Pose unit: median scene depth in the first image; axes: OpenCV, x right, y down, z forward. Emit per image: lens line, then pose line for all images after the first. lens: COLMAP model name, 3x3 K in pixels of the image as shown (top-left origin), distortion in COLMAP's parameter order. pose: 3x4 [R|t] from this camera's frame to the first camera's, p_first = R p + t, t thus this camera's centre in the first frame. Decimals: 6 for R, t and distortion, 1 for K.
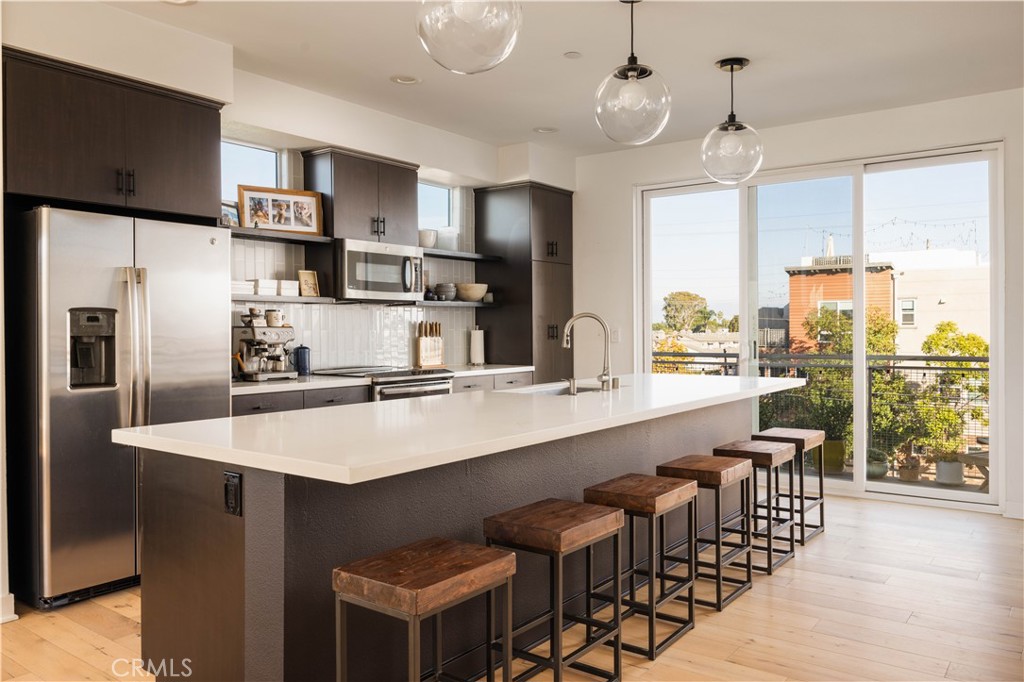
lens RADIAL K [[787.6, 0, 511.0], [0, 787.6, 334.5], [0, 0, 1]] dist [0.007696, 0.000444]
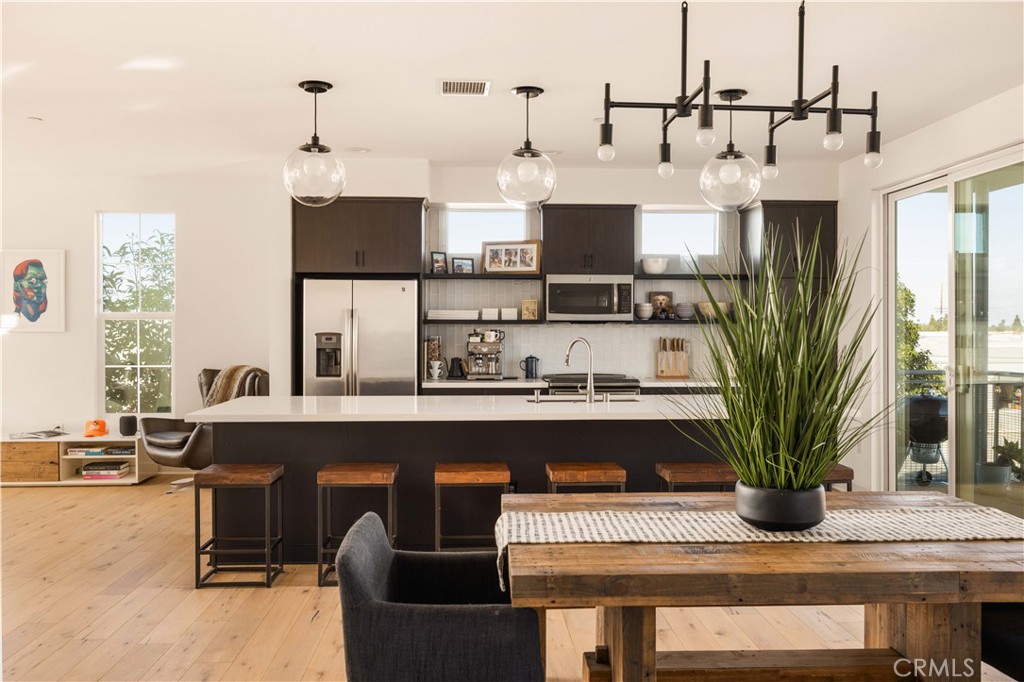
lens RADIAL K [[856.1, 0, 513.4], [0, 856.1, 337.8], [0, 0, 1]] dist [0.008395, 0.000519]
pose [[0.623223, 0.015240, -0.781896, 0.881735], [-0.010695, 0.999883, 0.010964, -0.033694], [0.781971, 0.001529, 0.623313, 0.081191]]
